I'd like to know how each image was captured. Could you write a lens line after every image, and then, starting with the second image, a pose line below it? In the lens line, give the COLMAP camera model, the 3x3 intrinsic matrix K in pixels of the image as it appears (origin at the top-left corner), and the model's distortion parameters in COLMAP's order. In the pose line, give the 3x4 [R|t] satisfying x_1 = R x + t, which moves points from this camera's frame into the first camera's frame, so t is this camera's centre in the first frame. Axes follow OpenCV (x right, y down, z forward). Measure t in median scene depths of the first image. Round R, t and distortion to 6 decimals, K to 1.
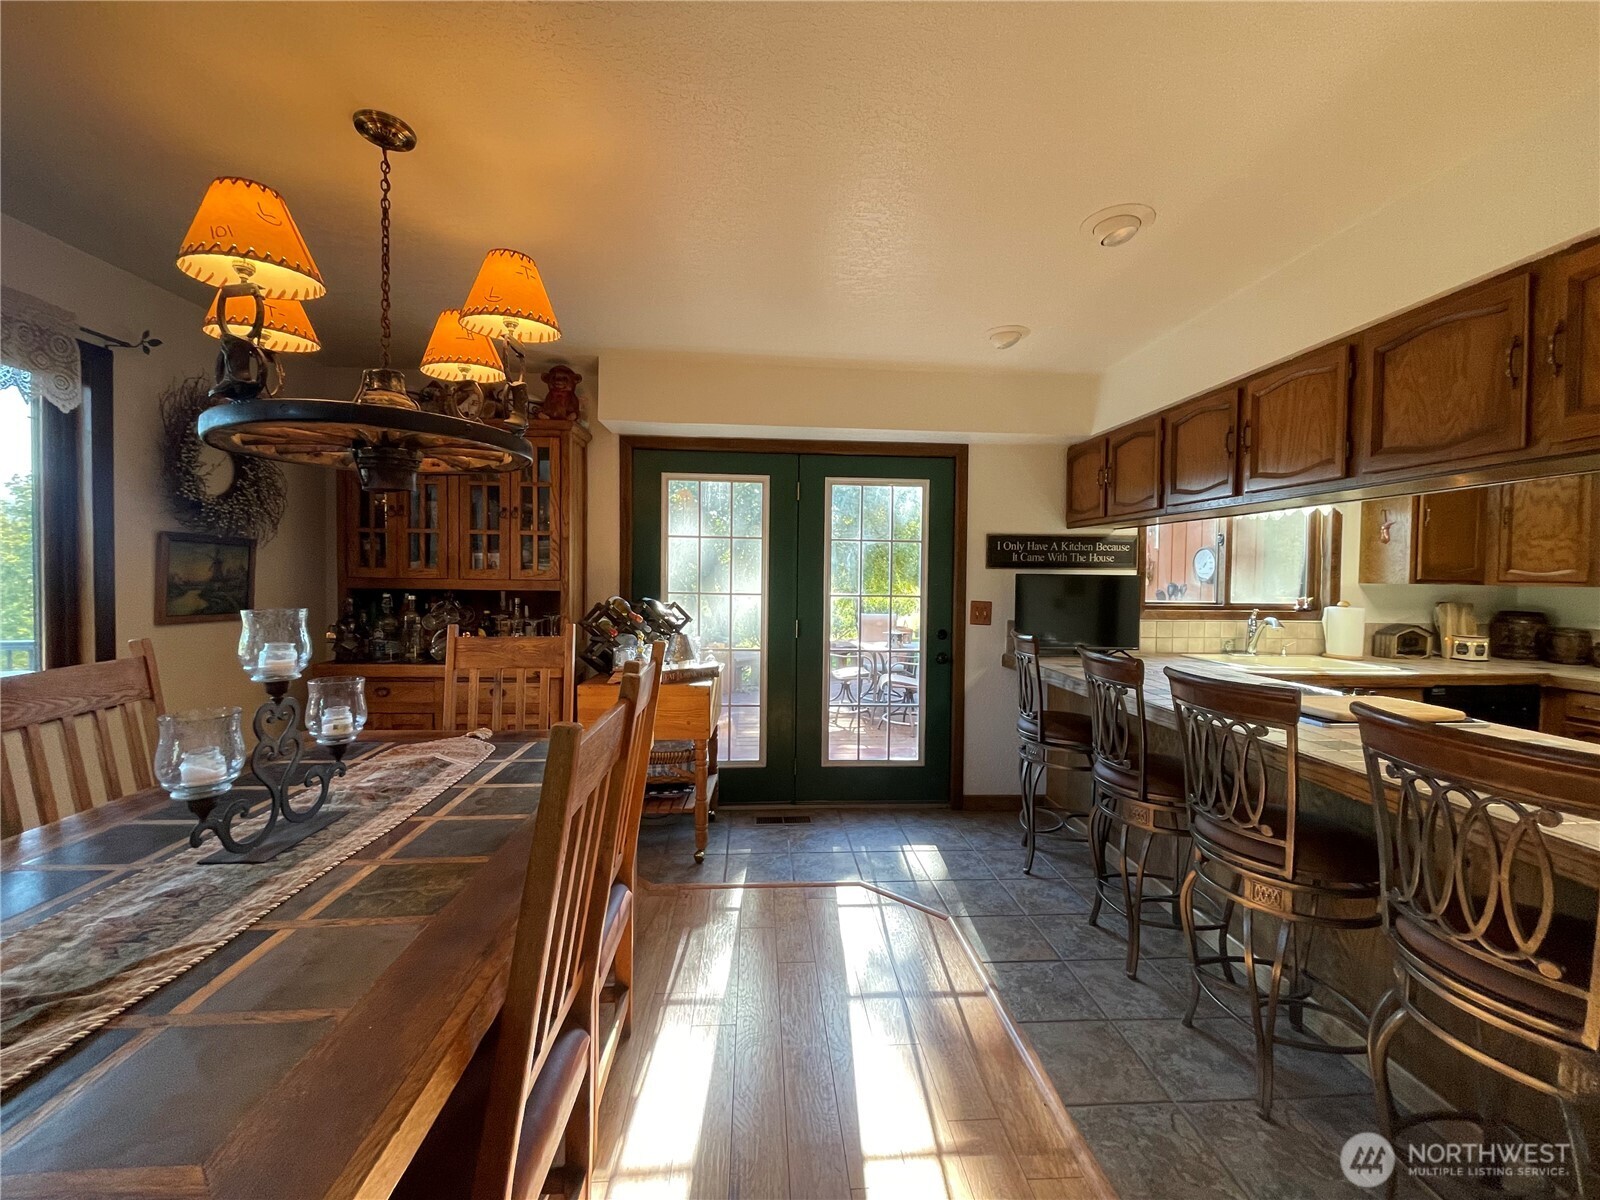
lens RADIAL K [[645.8, 0, 800.8], [0, 645.8, 590.4], [0, 0, 1]] dist [-0.001778, 0.000161]
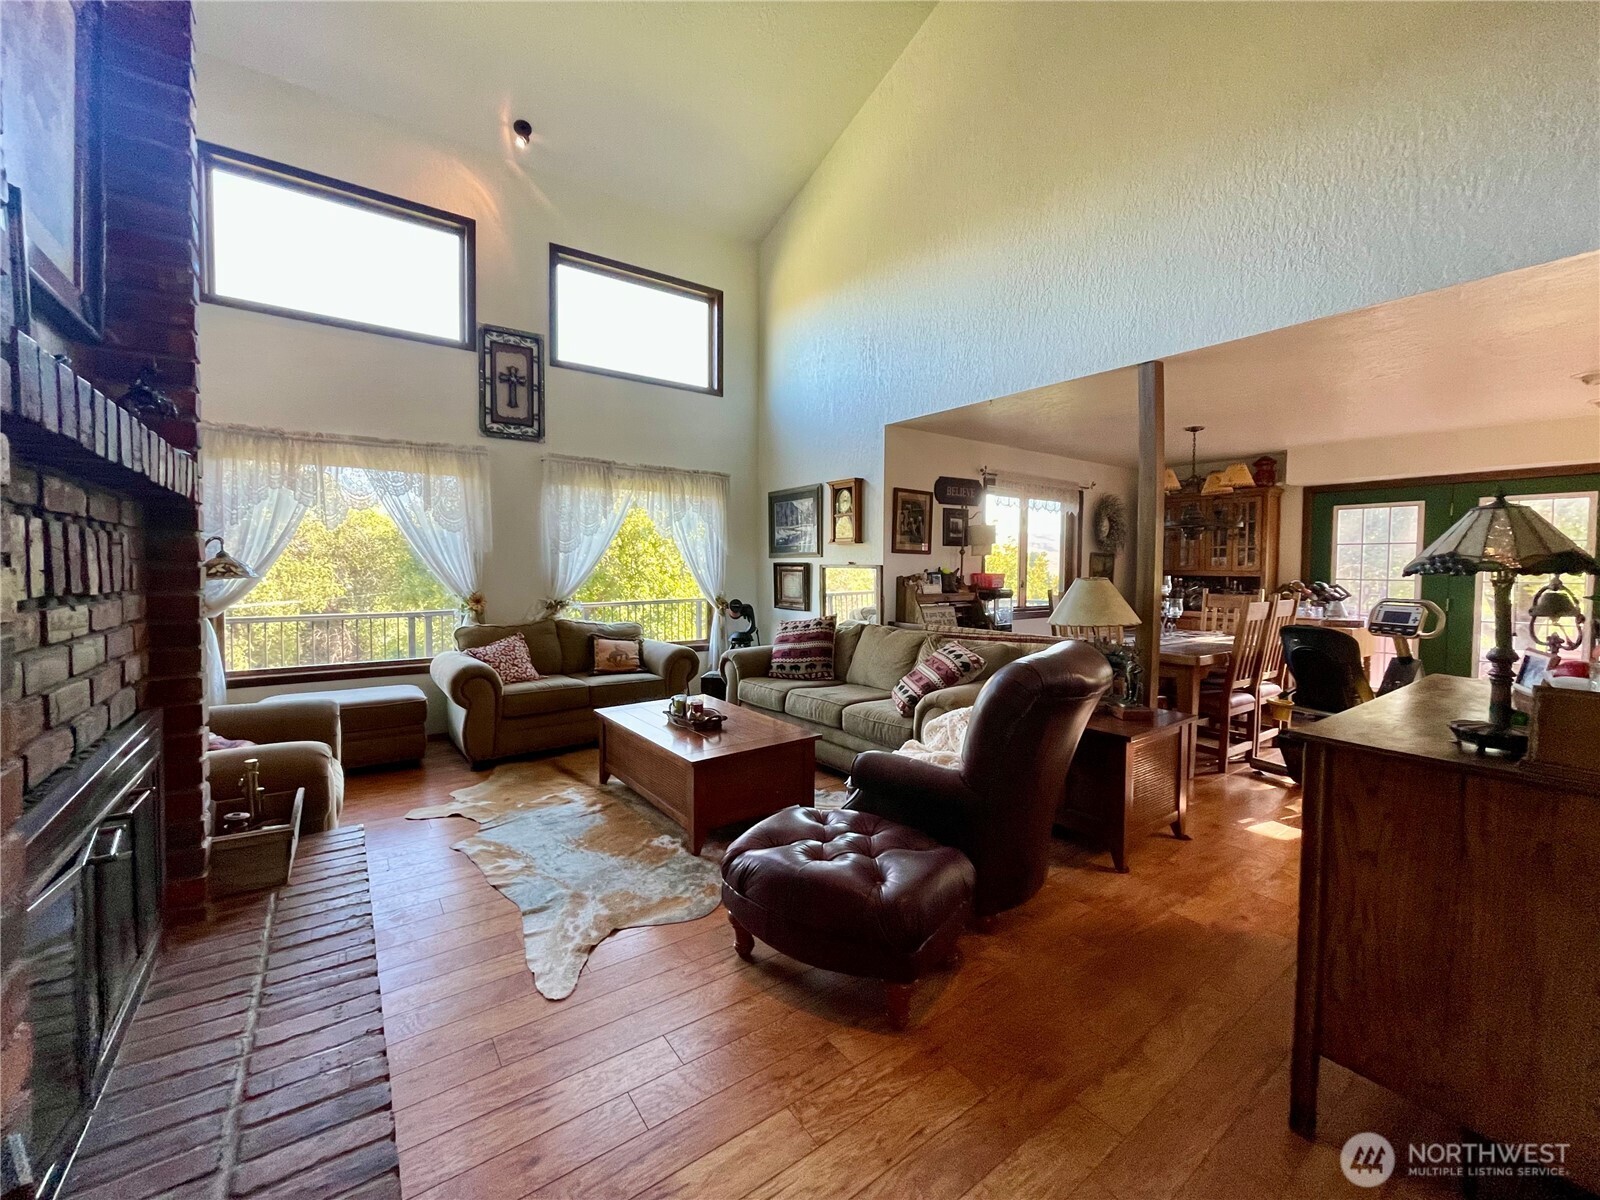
lens RADIAL K [[645.8, 0, 800.8], [0, 645.8, 590.4], [0, 0, 1]] dist [-0.001778, 0.000161]
pose [[0.538690, 0.023274, -0.842183, 0.481433], [-0.018754, 0.999702, 0.015631, 0.035553], [0.842295, 0.007374, 0.538966, -1.120818]]
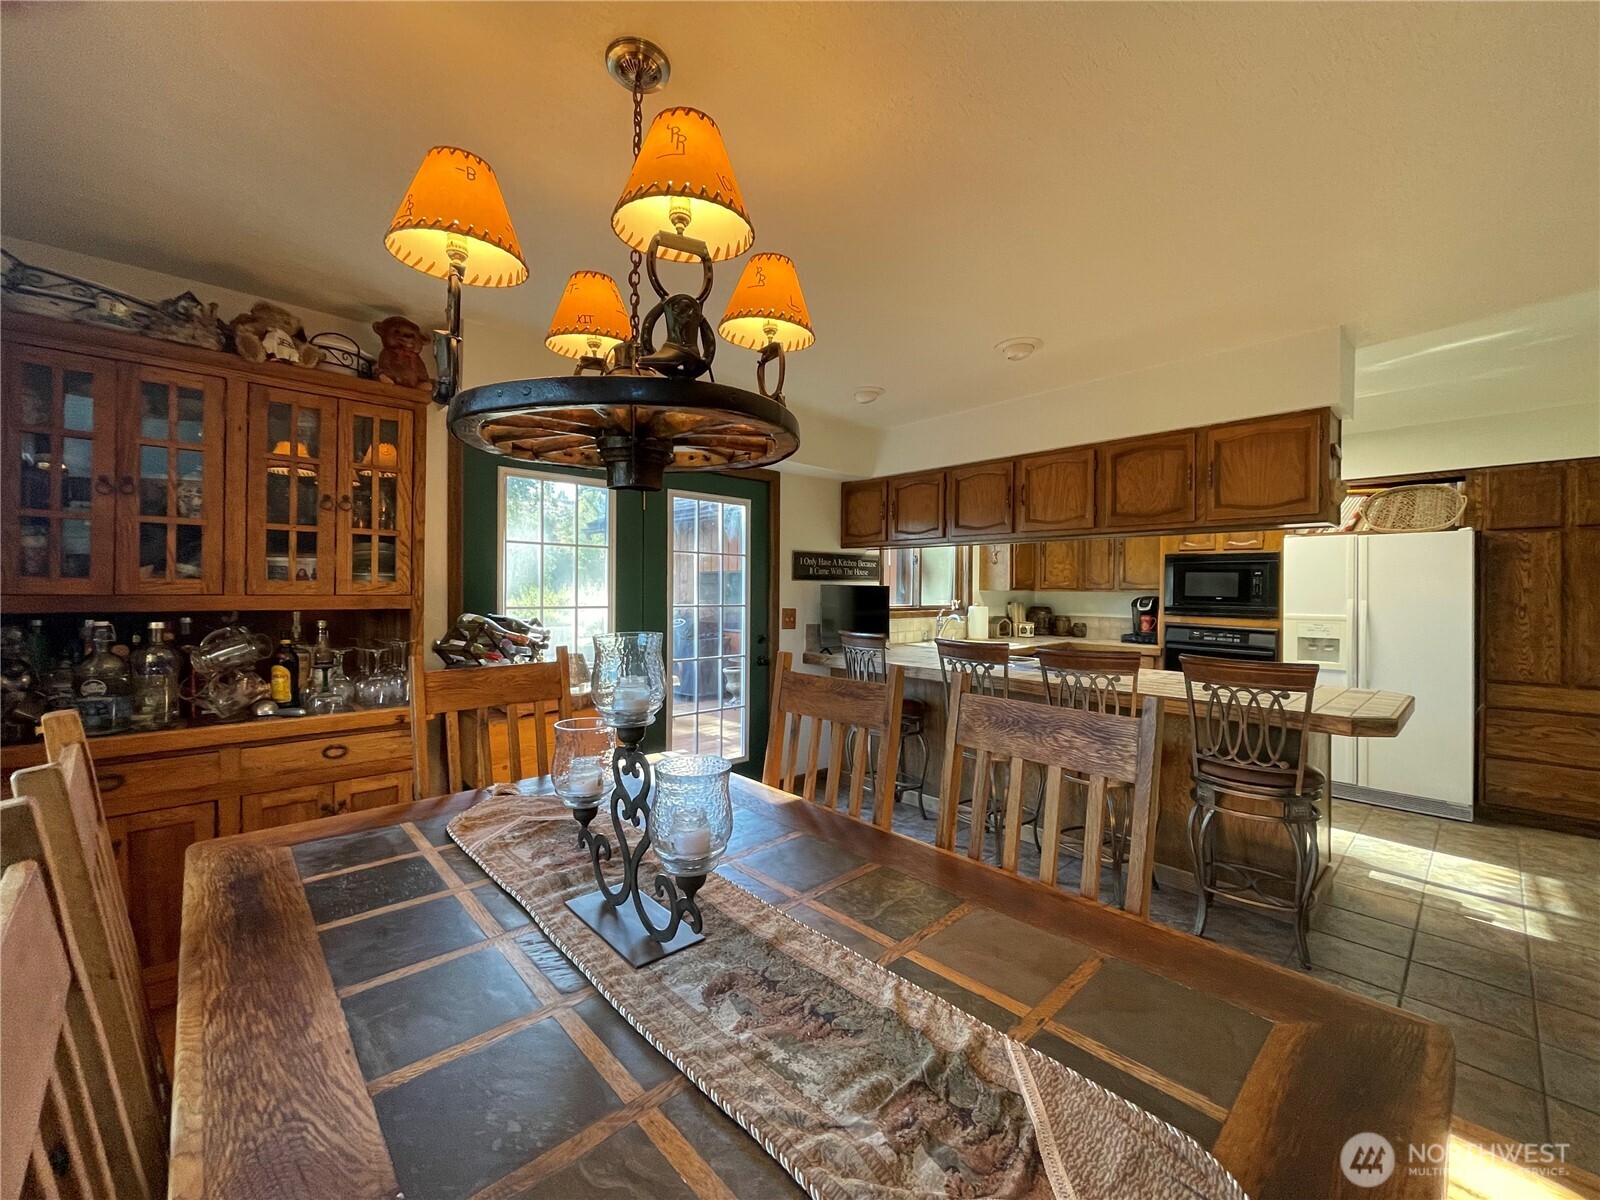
lens RADIAL K [[645.8, 0, 800.8], [0, 645.8, 590.4], [0, 0, 1]] dist [-0.001778, 0.000161]
pose [[0.774261, -0.007967, 0.632816, -0.480806], [0.017765, 0.999800, -0.009149, -0.005604], [-0.632617, 0.018326, 0.774248, 0.105087]]
